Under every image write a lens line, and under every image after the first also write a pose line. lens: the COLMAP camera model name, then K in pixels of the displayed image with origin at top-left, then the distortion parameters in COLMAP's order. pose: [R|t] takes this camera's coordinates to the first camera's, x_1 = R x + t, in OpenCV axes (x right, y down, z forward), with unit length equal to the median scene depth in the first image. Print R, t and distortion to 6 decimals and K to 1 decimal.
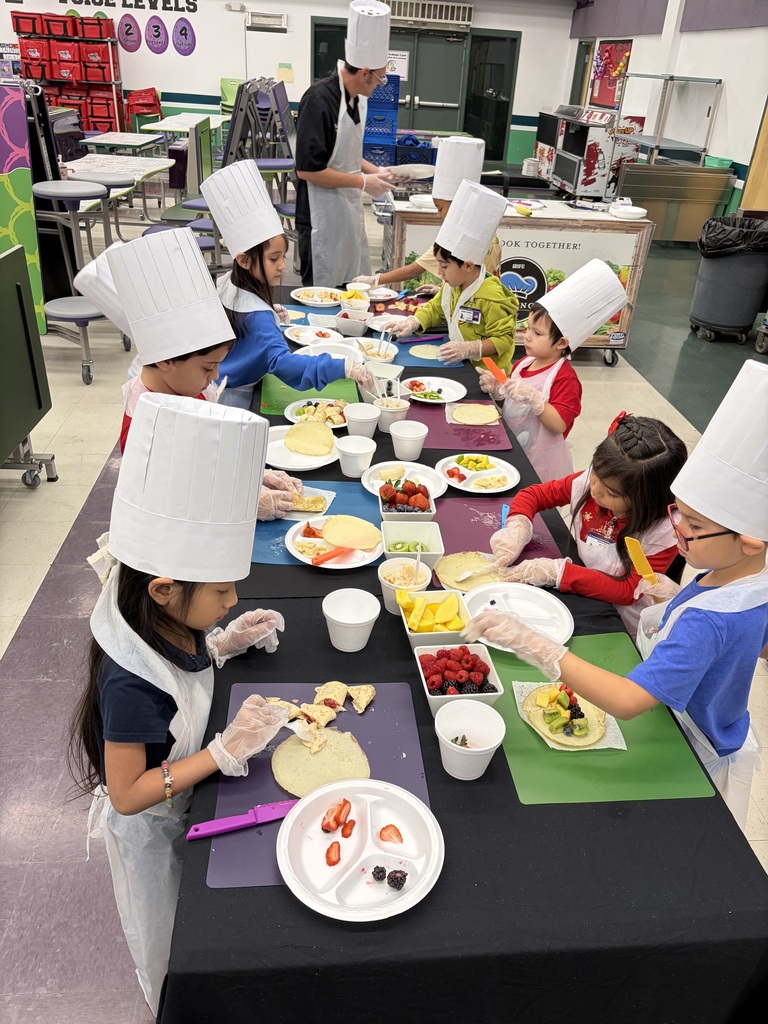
lens RADIAL K [[771.6, 0, 384.0], [0, 771.6, 512.0], [0, 0, 1]] dist [0.054825, -0.067119]
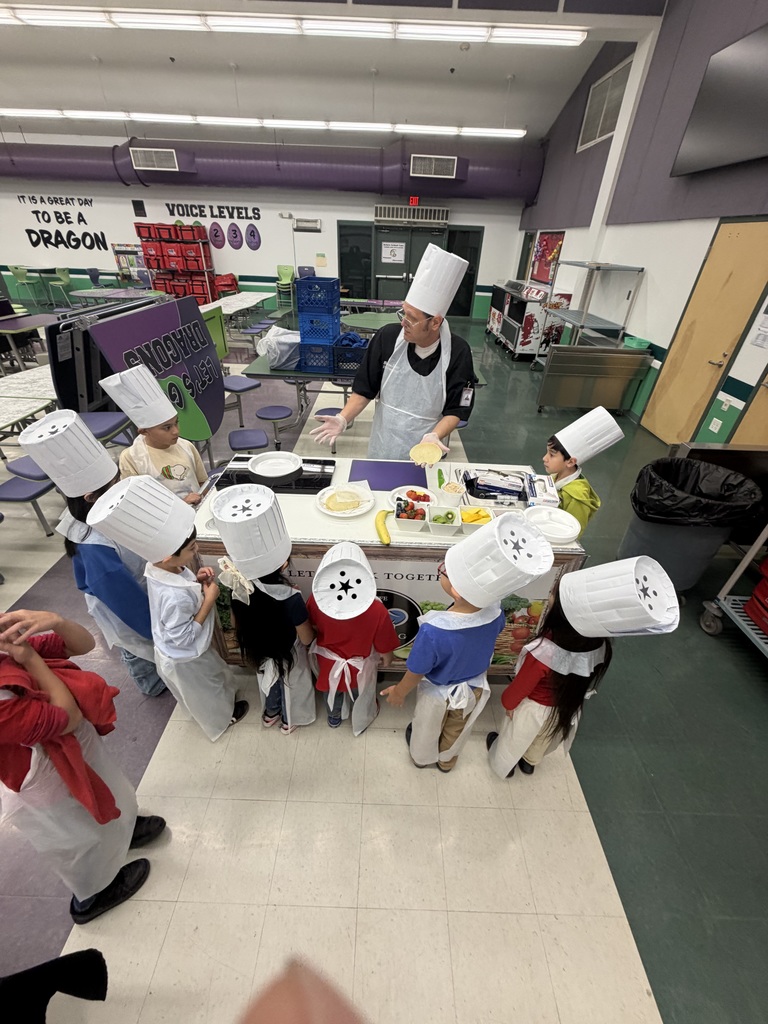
lens RADIAL K [[407.8, 0, 379.5], [0, 407.8, 506.8], [0, 0, 1]] dist [0.000535, 0.000062]
pose [[0.995474, 0.030606, -0.089973, 0.073246], [-0.025846, 0.998227, 0.053611, -0.149785], [0.091454, -0.051042, 0.994500, 0.231607]]
